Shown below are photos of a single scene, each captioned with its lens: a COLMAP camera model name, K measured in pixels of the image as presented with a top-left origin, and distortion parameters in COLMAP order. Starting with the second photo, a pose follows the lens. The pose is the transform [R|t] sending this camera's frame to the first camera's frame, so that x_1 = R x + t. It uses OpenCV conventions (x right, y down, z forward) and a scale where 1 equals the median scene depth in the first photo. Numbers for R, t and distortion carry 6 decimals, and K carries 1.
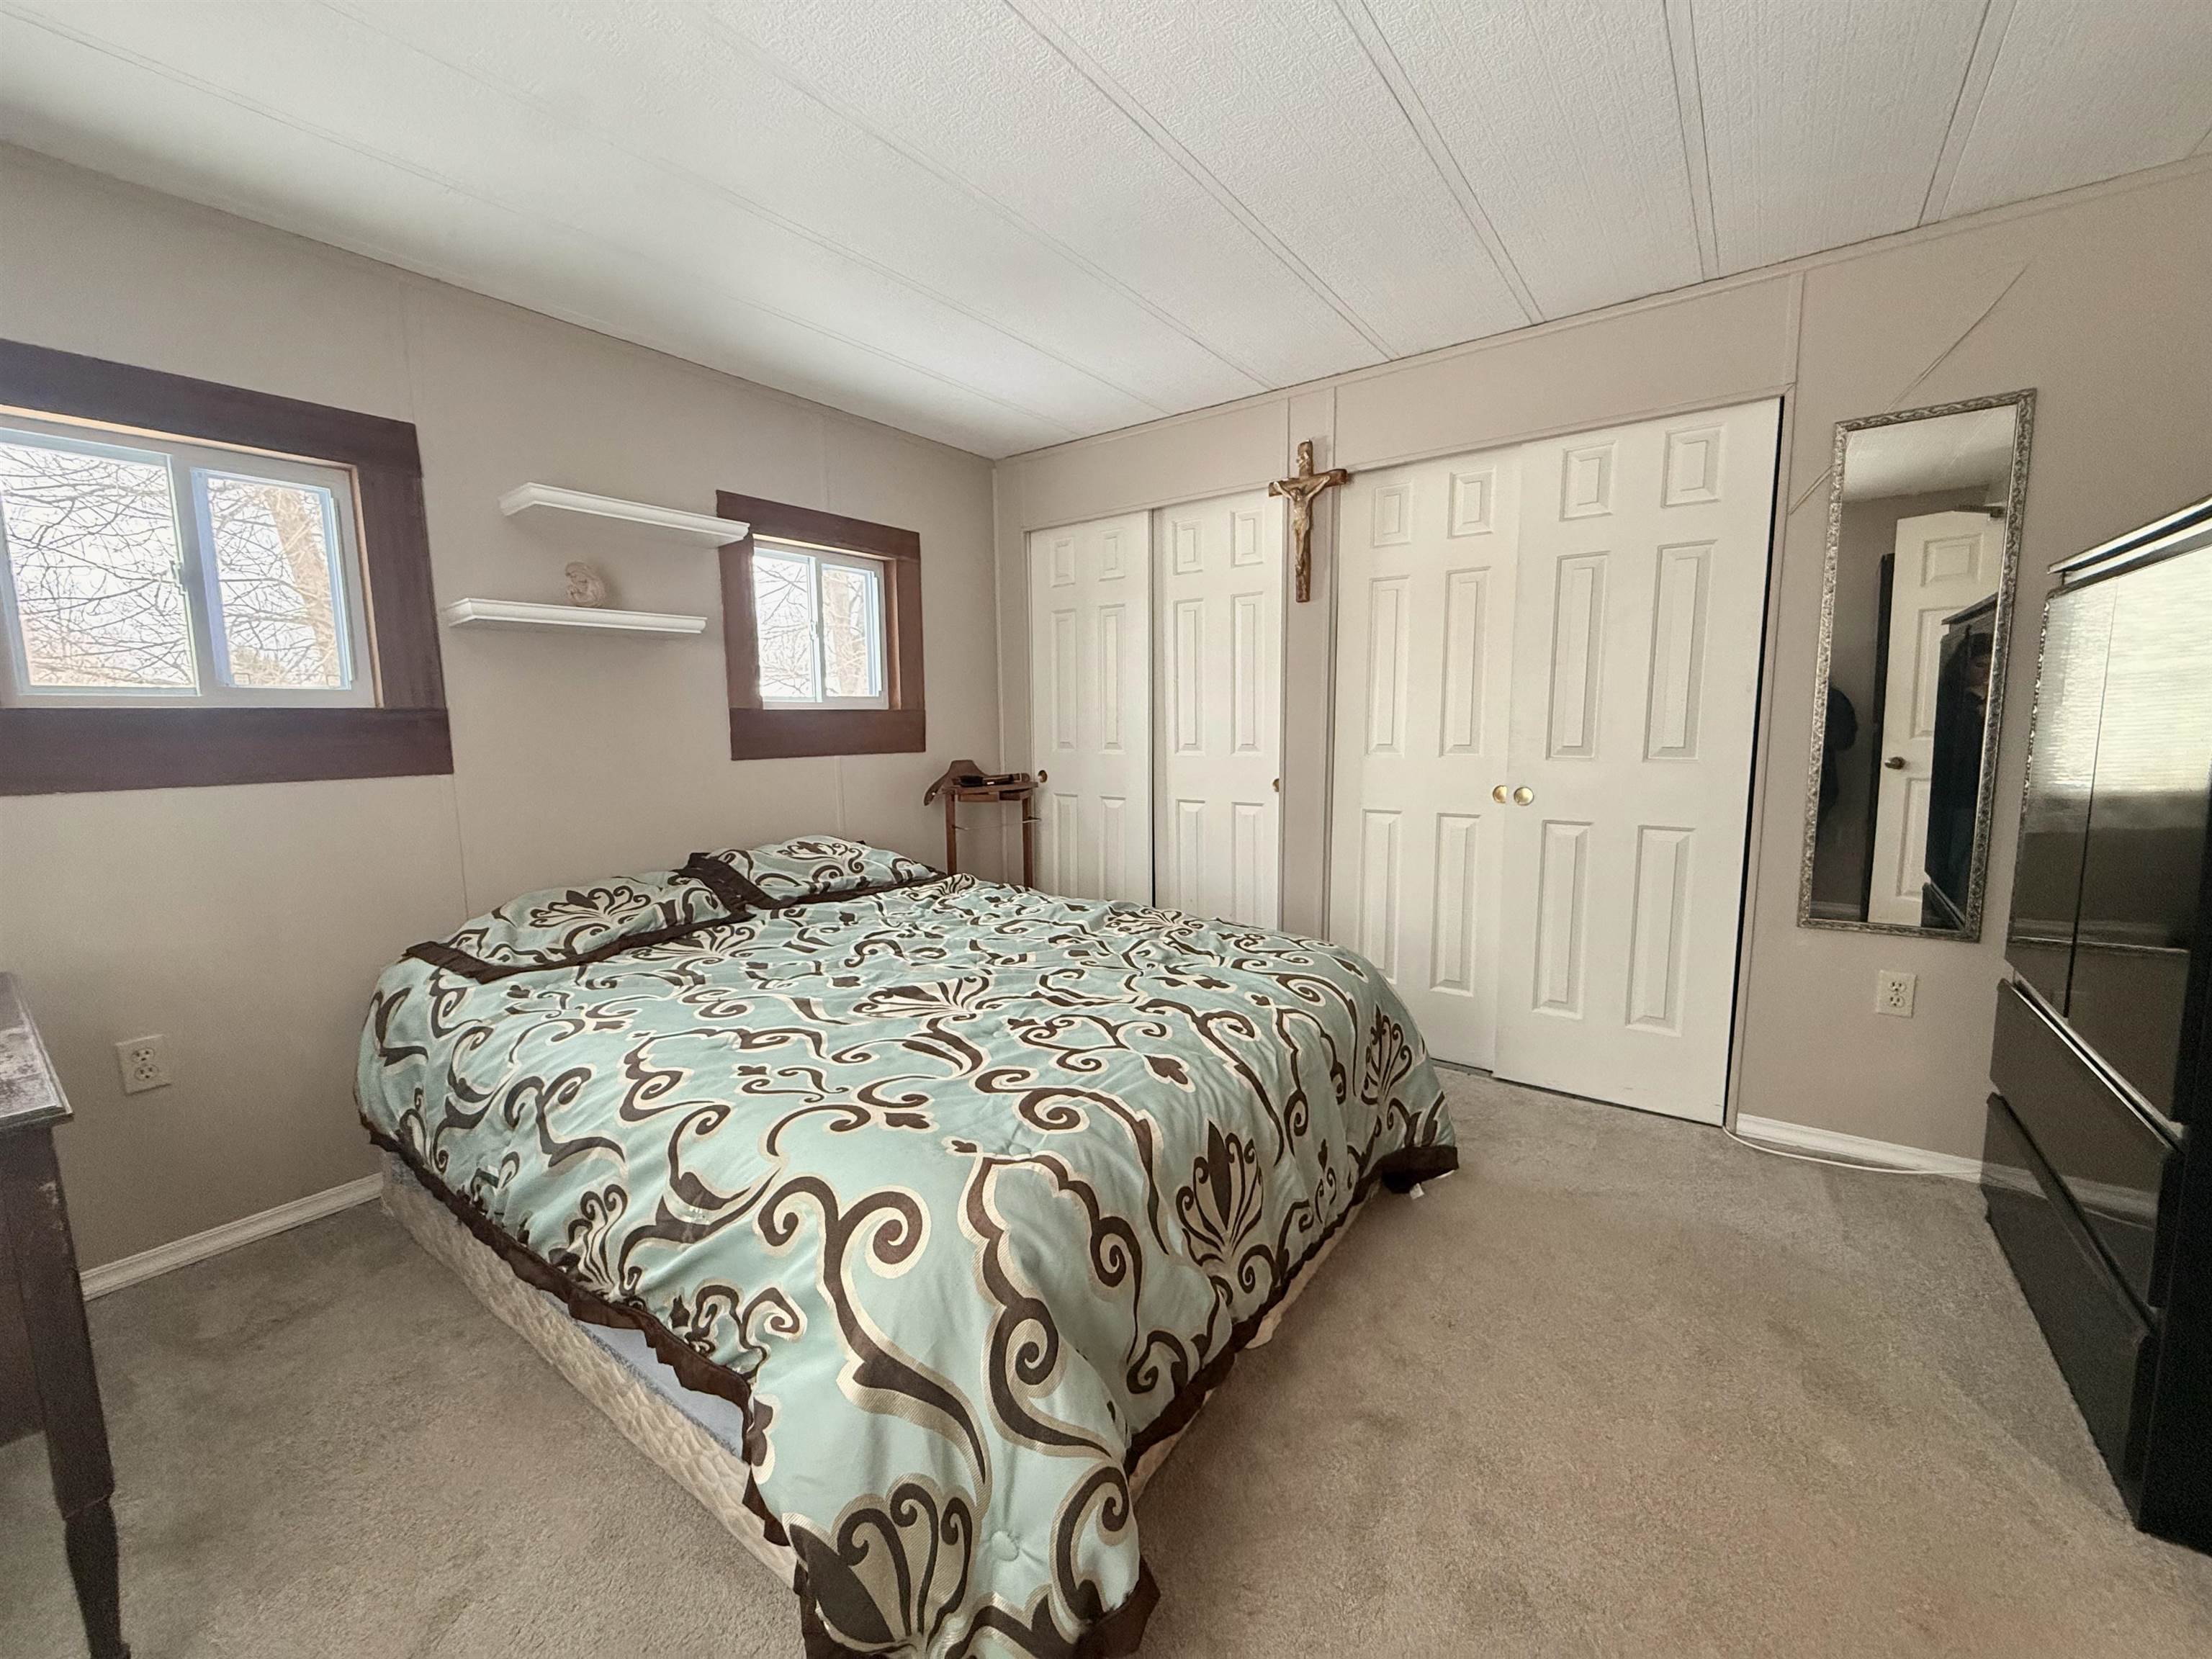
lens RADIAL K [[880.6, 0, 1096.8], [0, 880.6, 826.5], [0, 0, 1]] dist [-0.001319, 0.000672]
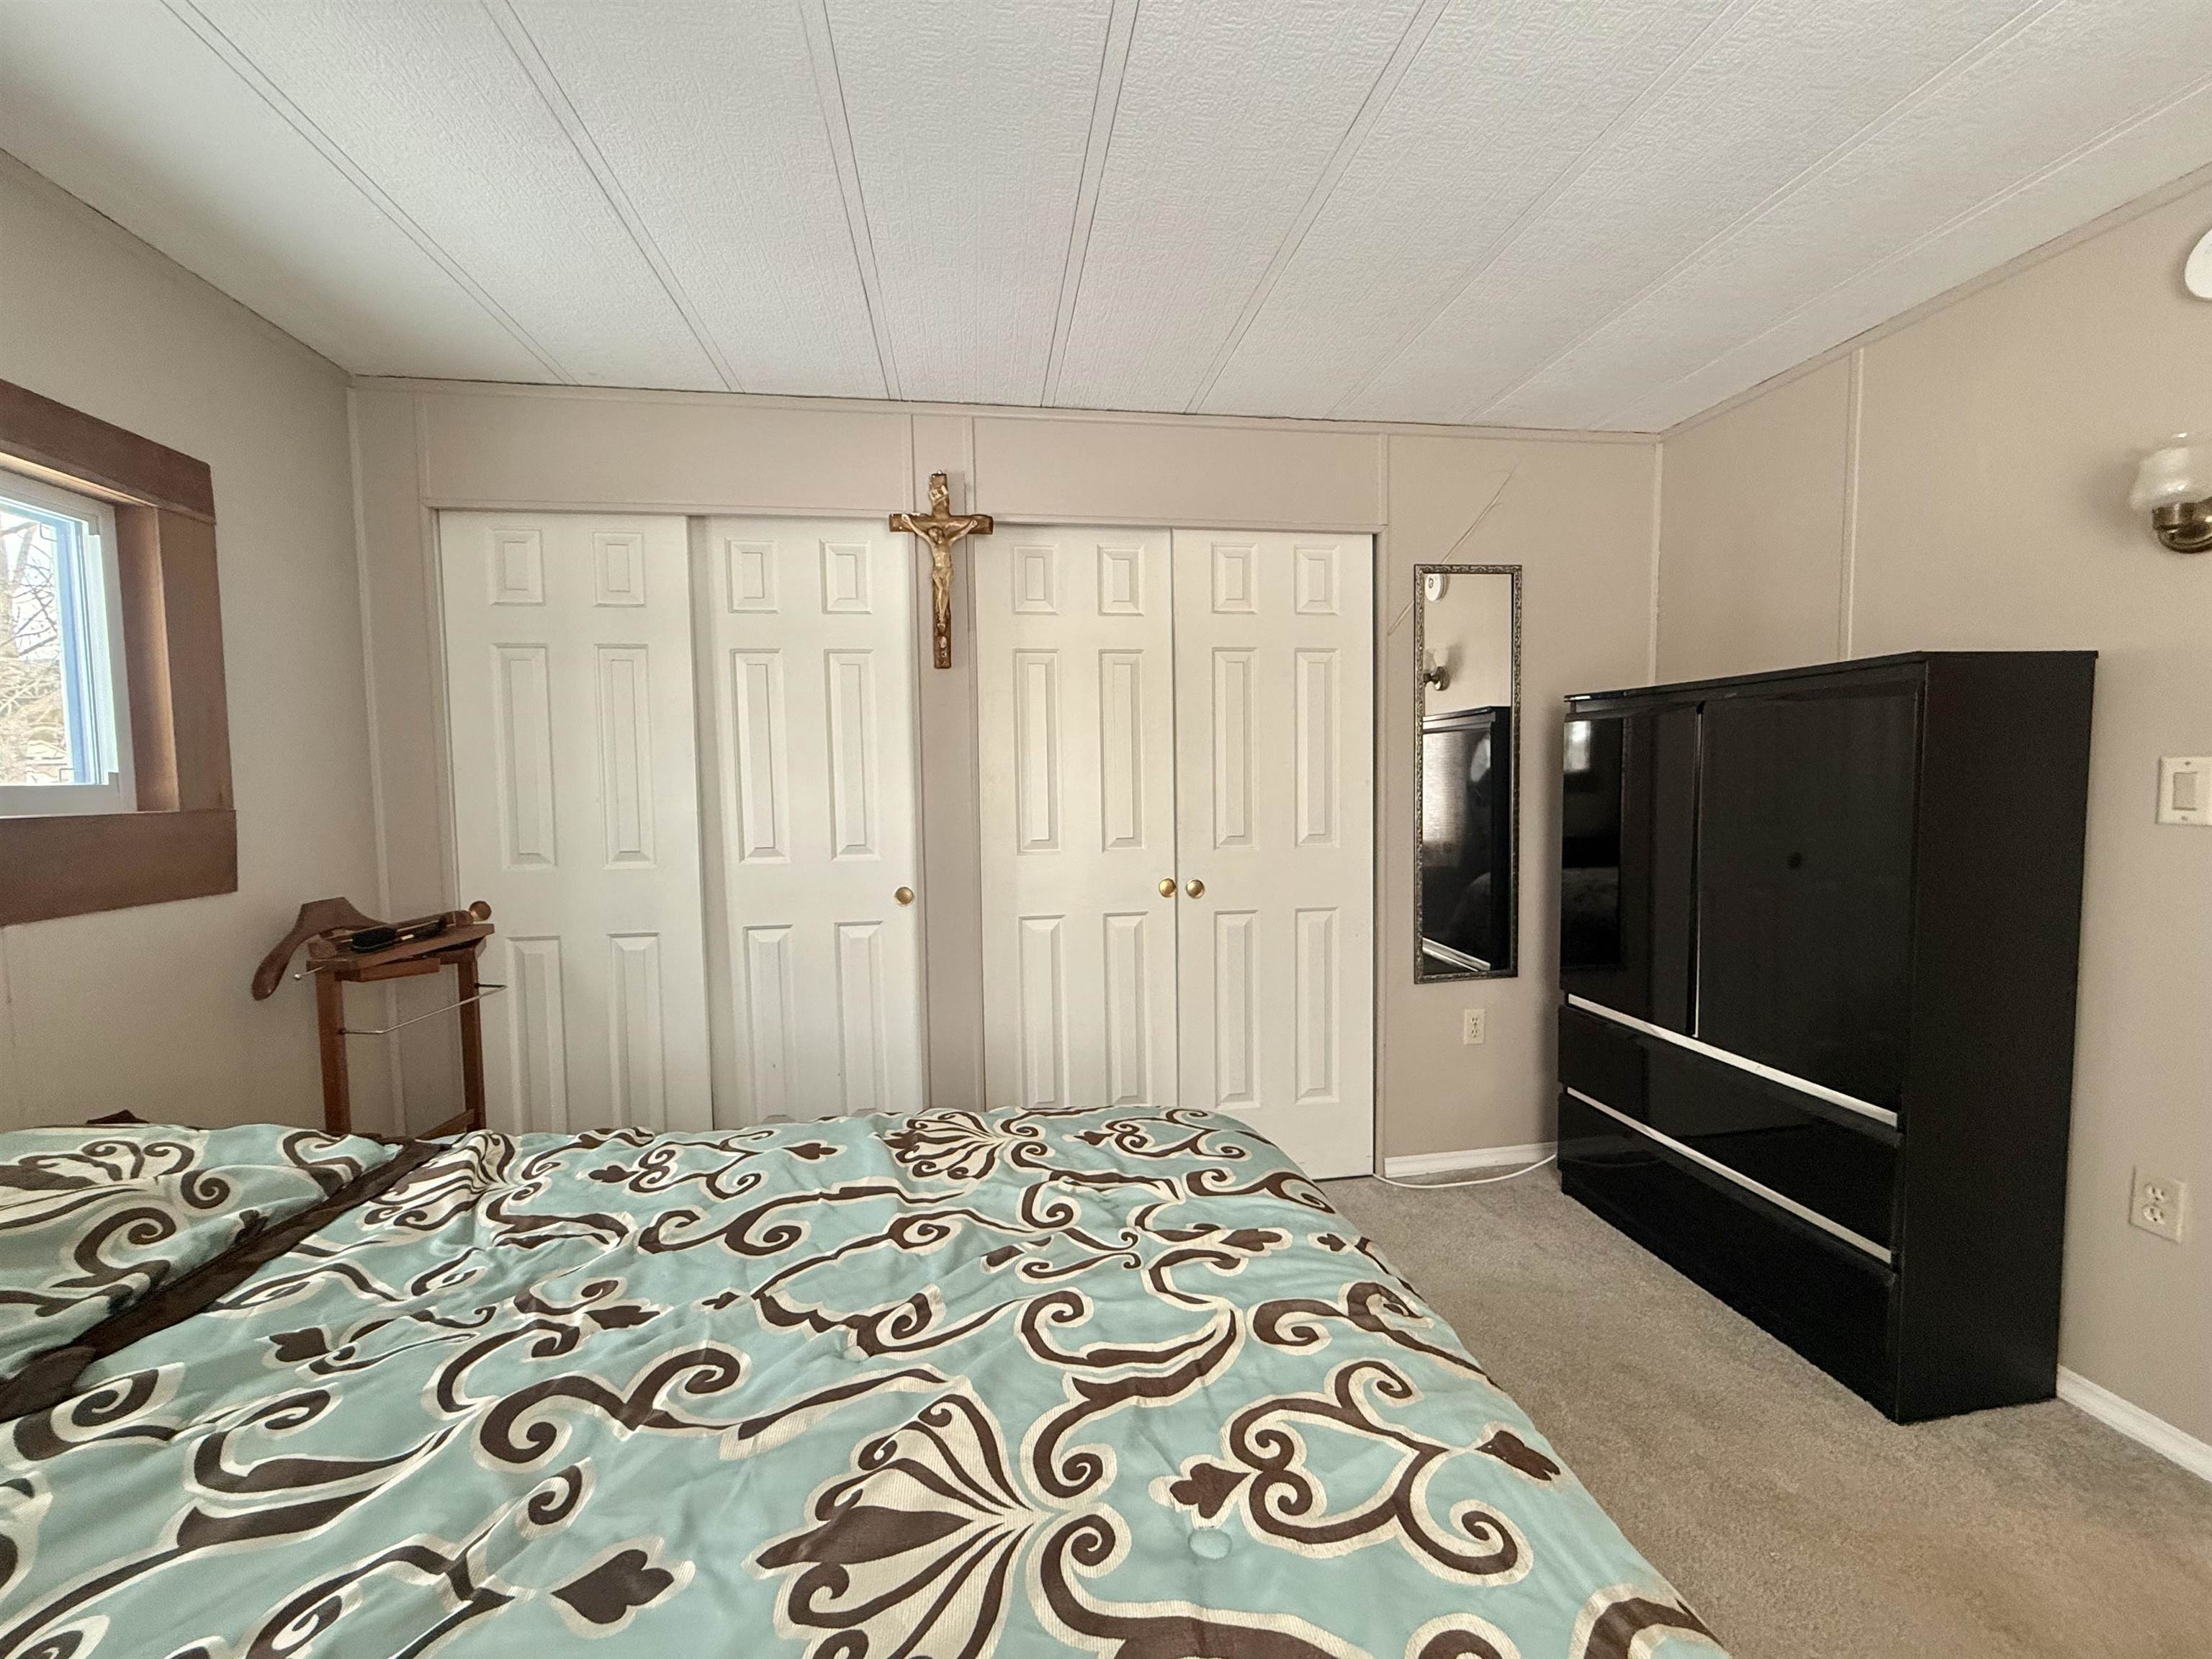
lens RADIAL K [[880.6, 0, 1098.2], [0, 880.6, 829.3], [0, 0, 1]] dist [-0.001319, 0.000672]
pose [[0.704853, -0.041584, 0.708134, -0.281131], [0.092128, 0.995192, -0.033260, -0.080362], [-0.703346, 0.088682, 0.705295, 0.404799]]
